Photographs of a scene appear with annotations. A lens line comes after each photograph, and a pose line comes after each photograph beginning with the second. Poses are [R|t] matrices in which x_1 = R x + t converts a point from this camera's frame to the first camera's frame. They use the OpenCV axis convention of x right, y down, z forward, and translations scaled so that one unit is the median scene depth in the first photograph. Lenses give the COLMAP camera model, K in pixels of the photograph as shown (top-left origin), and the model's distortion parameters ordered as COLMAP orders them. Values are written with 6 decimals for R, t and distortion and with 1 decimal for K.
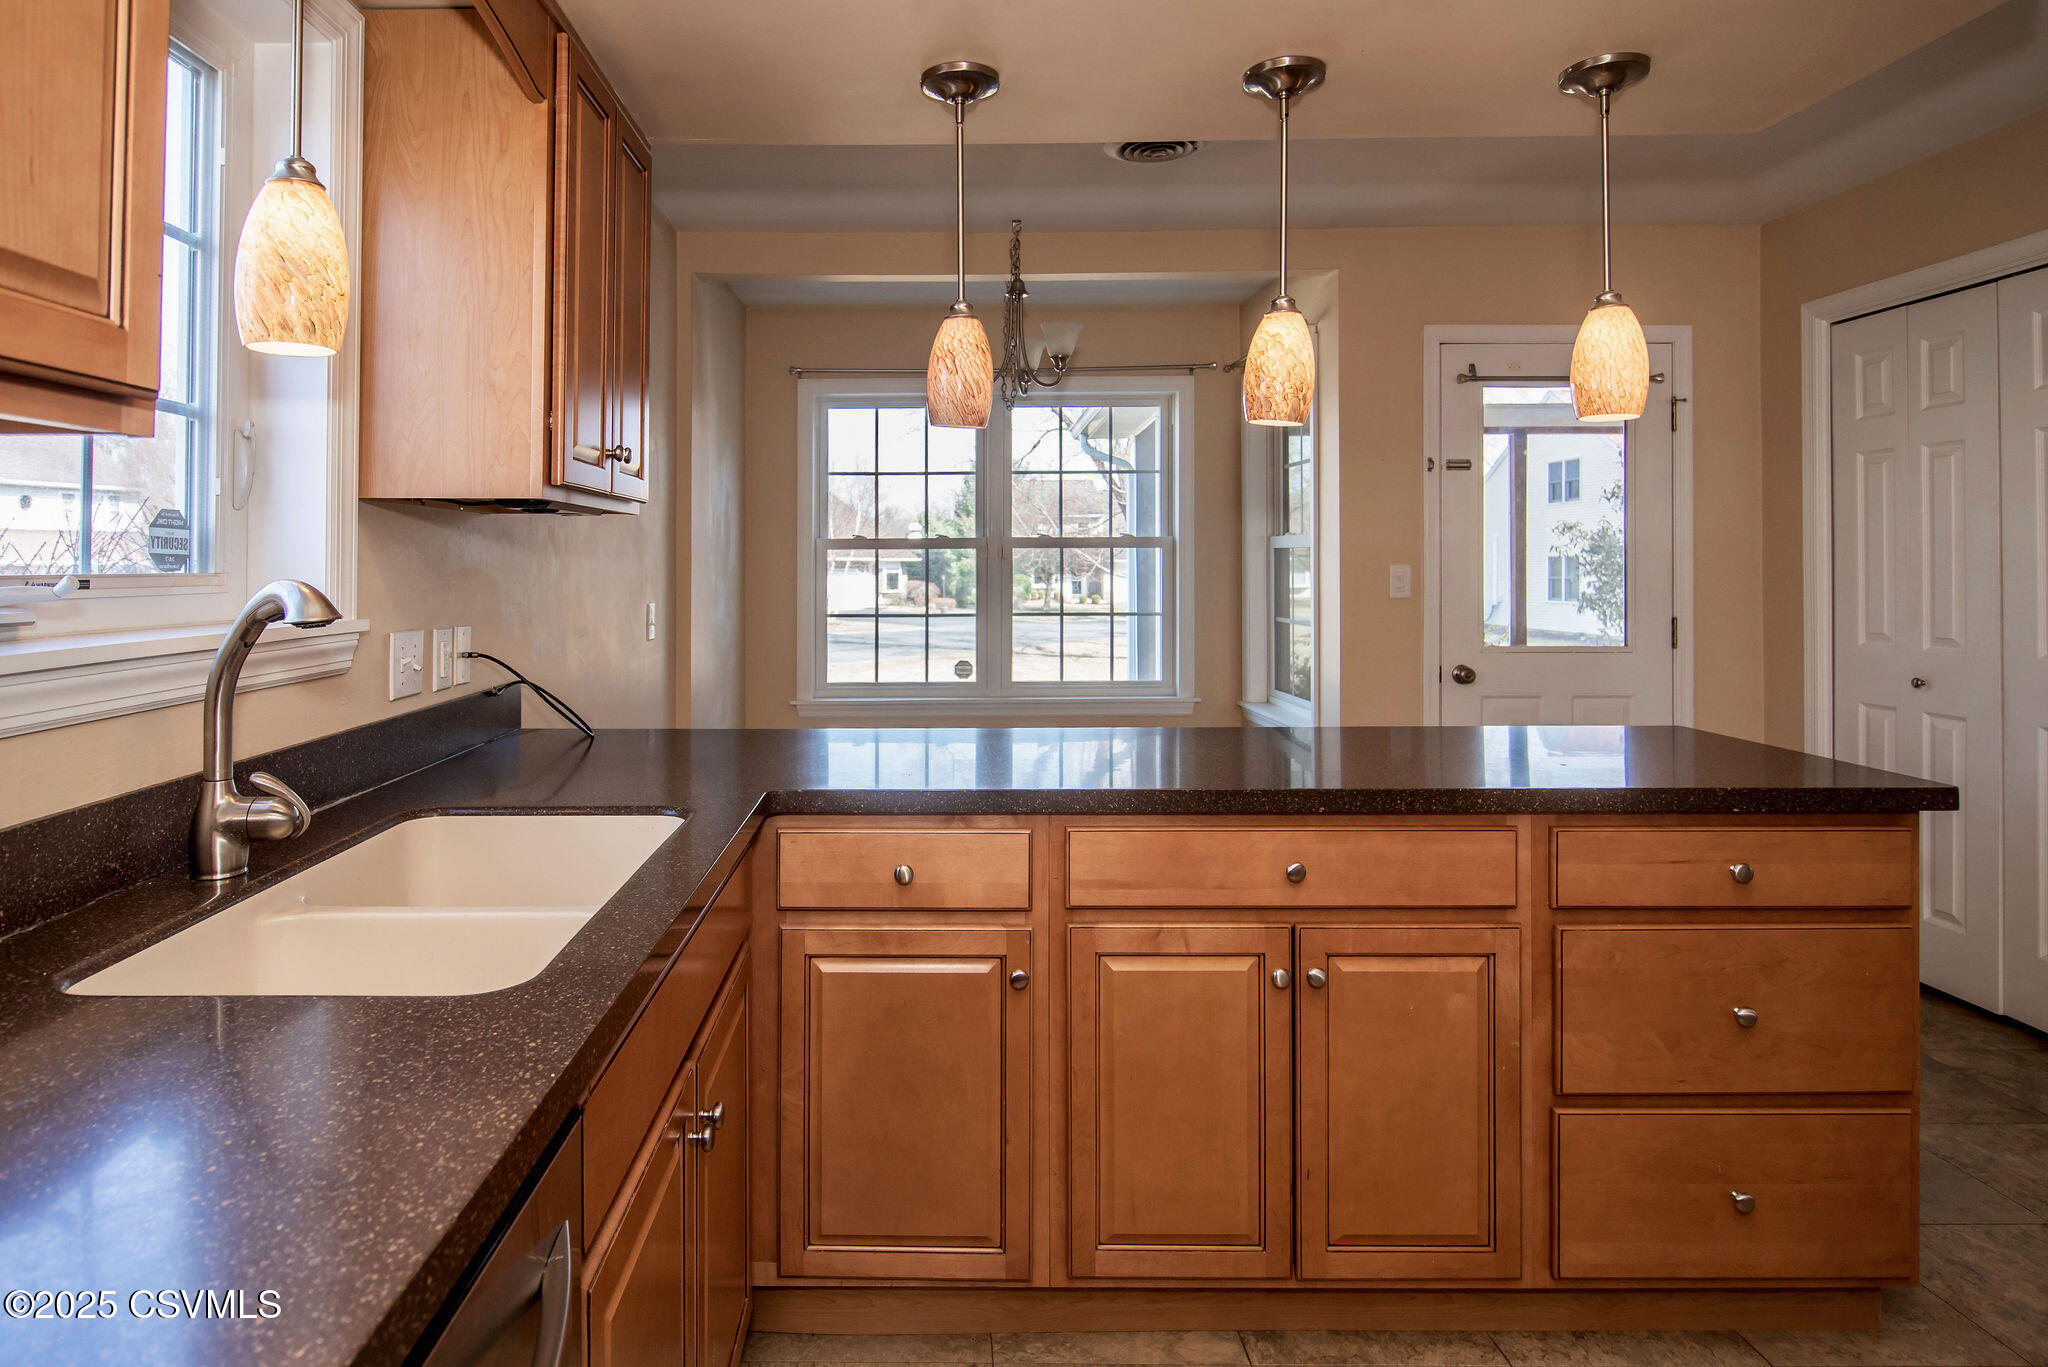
lens RADIAL K [[1195.6, 0, 895.3], [0, 1195.6, 556.5], [0, 0, 1]] dist [0.002223, -0.004137]
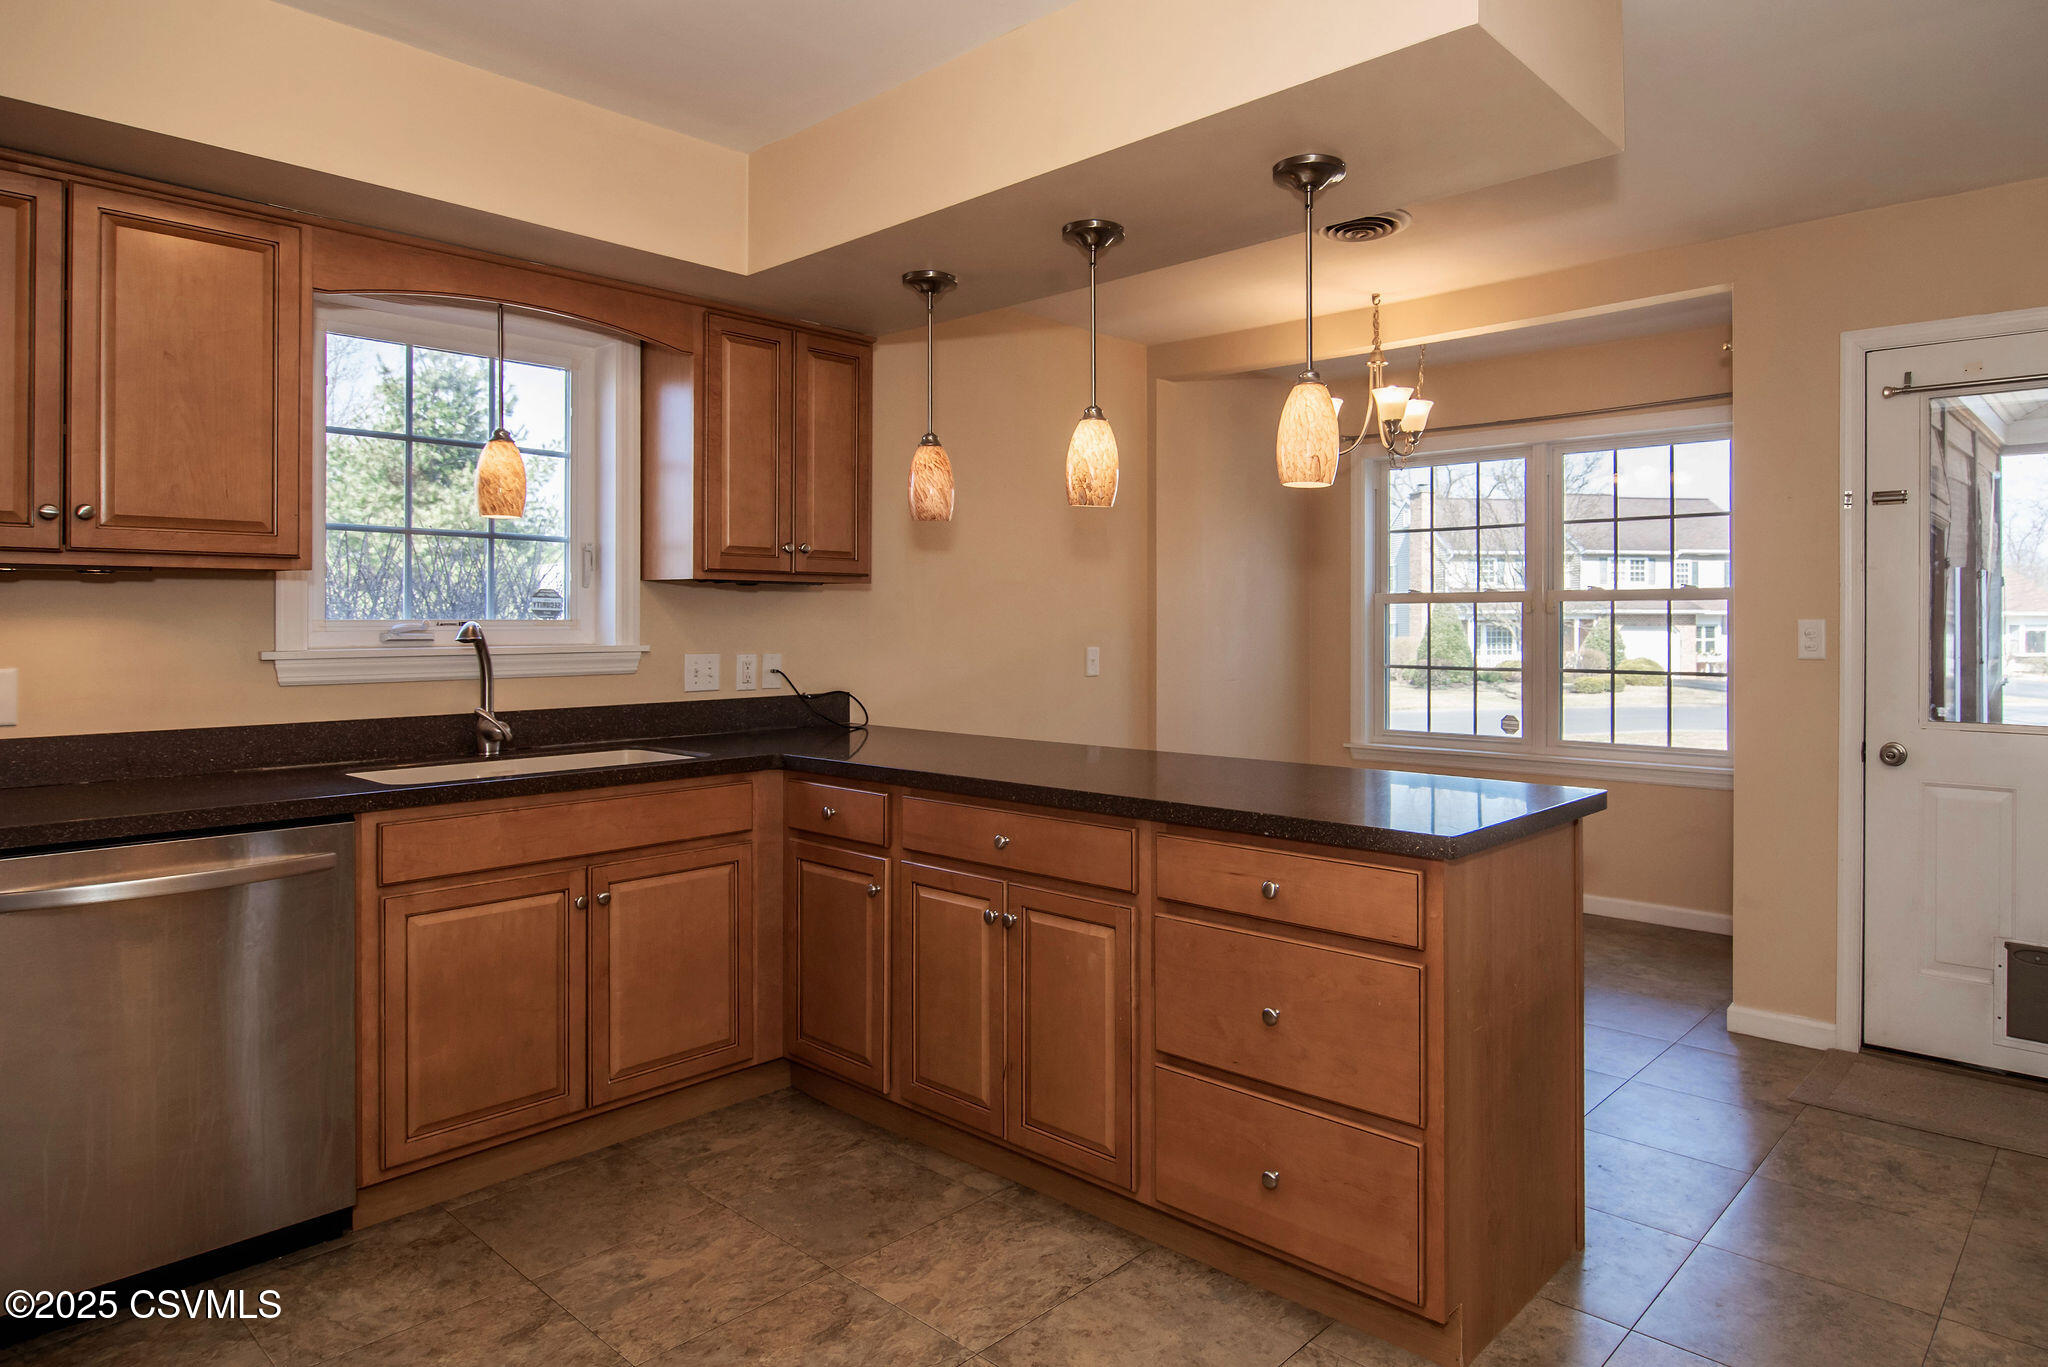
lens RADIAL K [[1195.6, 0, 1024.7], [0, 1195.6, 604.6], [0, 0, 1]] dist [0.002223, -0.004137]
pose [[0.753169, -0.003678, -0.657817, 0.548914], [0.001519, 0.999991, -0.003852, -0.001243], [0.657825, 0.001902, 0.753168, -0.006863]]
